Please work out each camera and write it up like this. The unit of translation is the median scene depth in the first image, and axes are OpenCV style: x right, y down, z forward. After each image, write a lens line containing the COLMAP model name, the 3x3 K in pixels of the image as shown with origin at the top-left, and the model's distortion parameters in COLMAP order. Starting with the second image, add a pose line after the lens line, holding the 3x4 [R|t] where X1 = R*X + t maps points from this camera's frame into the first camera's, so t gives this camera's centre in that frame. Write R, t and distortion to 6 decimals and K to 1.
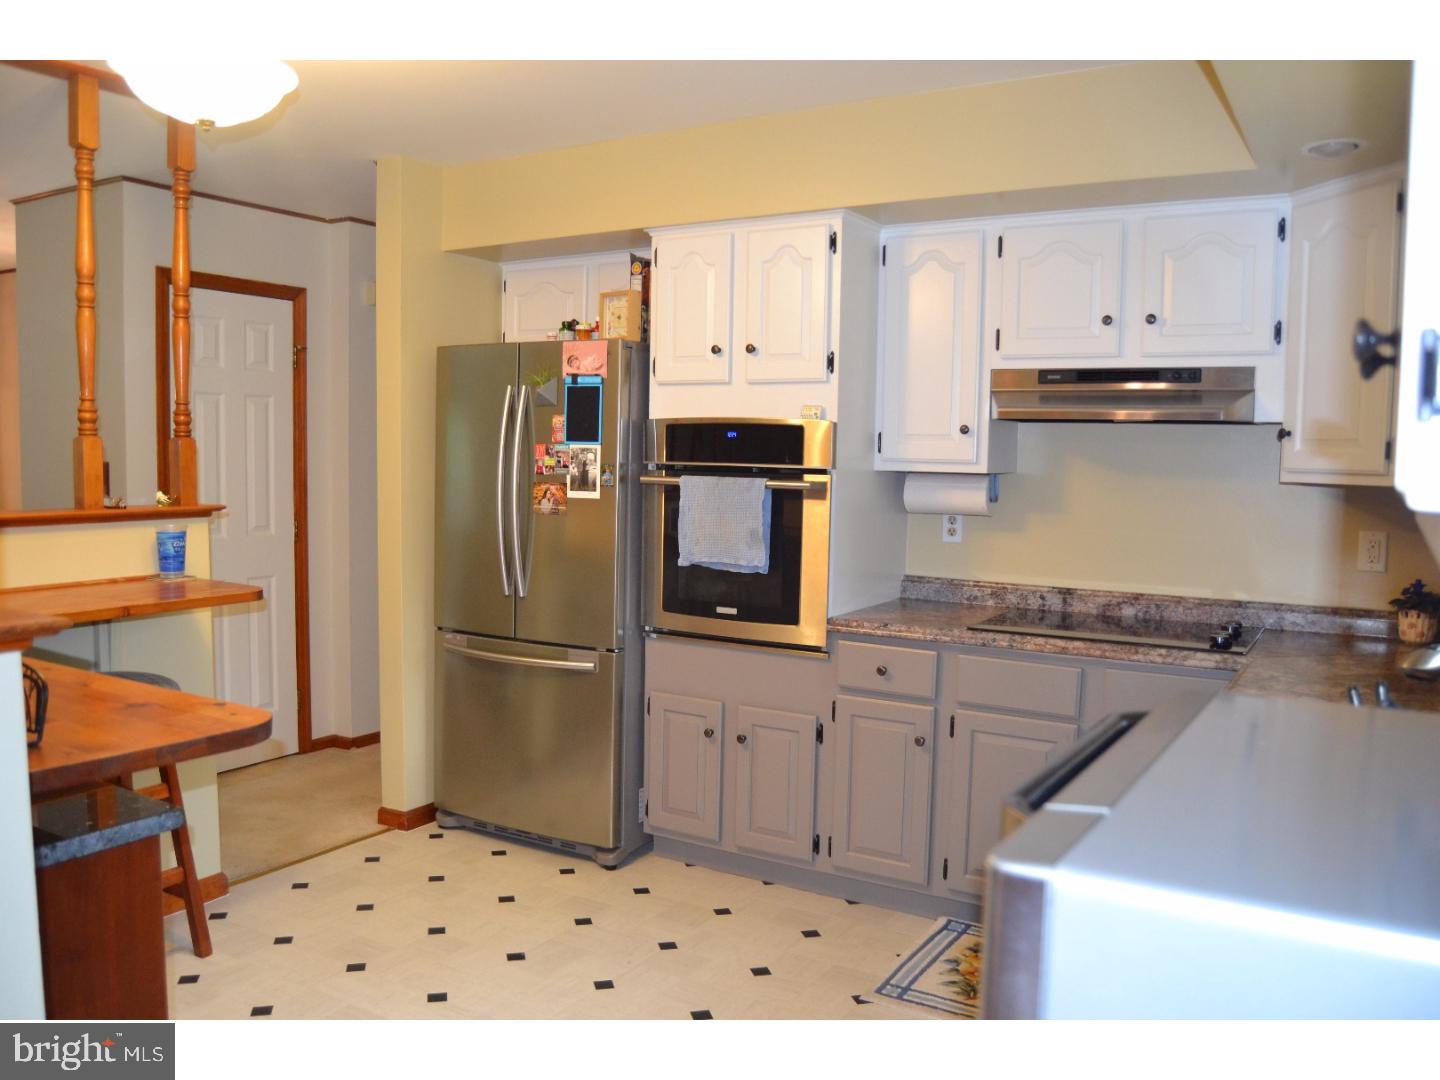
lens RADIAL K [[1146.4, 0, 721.1], [0, 1146.4, 544.7], [0, 0, 1]] dist [-0.084745, 0.023246]
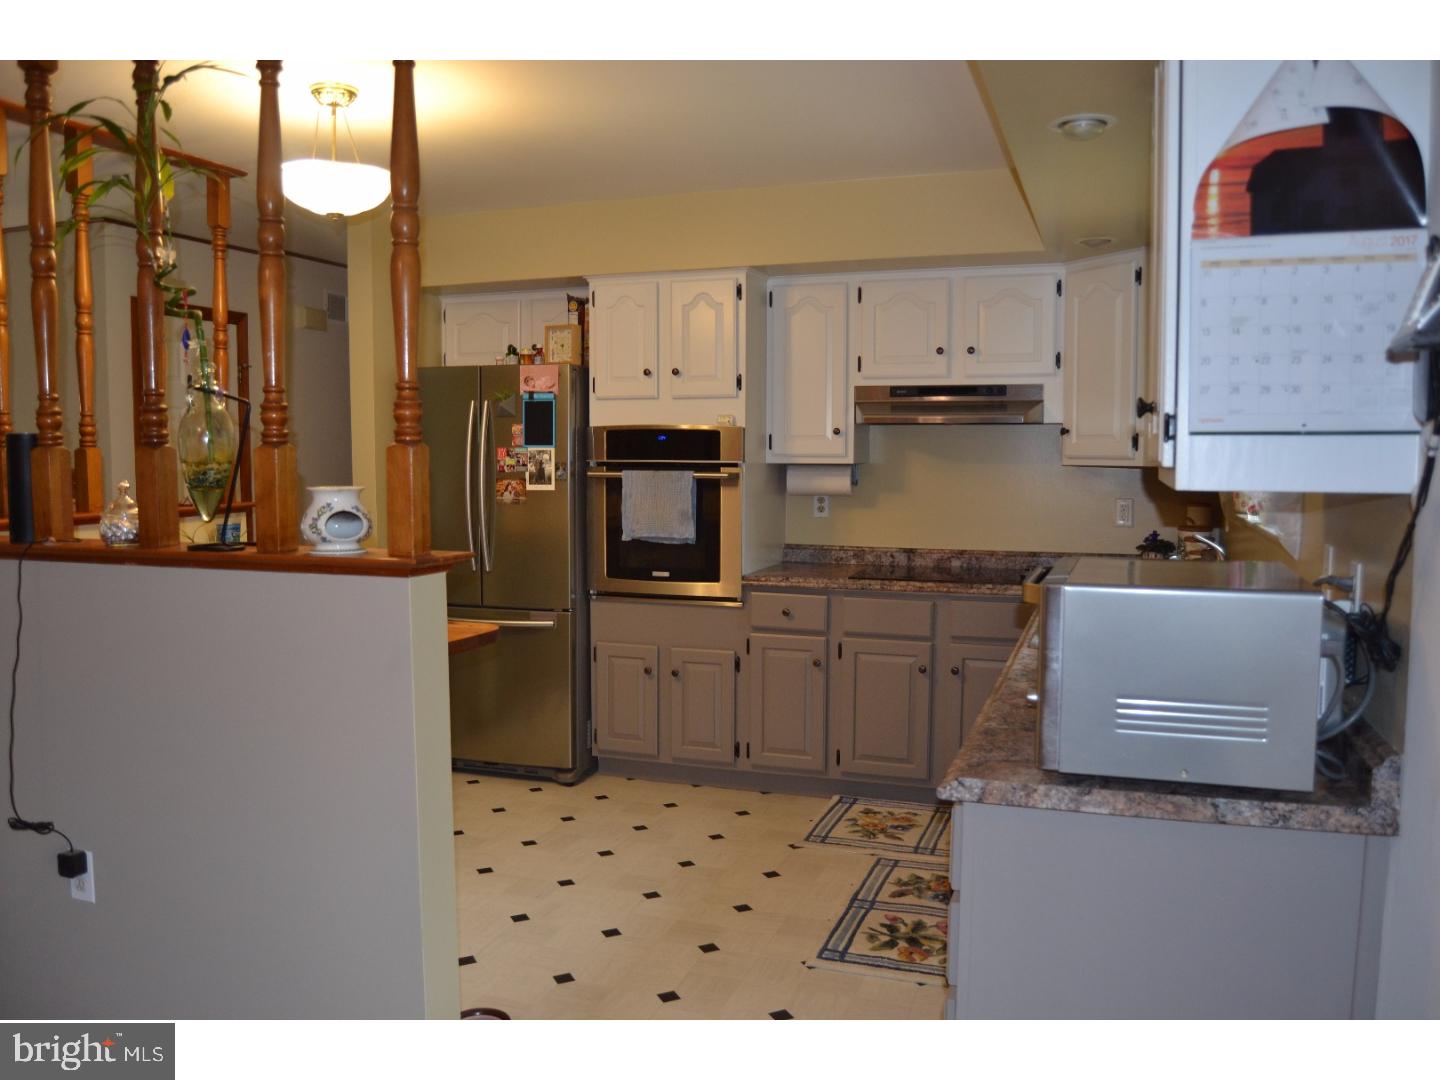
lens RADIAL K [[1146.4, 0, 719.0], [0, 1146.4, 540.2], [0, 0, 1]] dist [-0.084745, 0.023246]
pose [[0.979615, -0.032618, 0.198218, -0.188973], [0.032691, 0.999461, 0.002902, 0.018069], [-0.198206, 0.003637, 0.980154, -0.283375]]
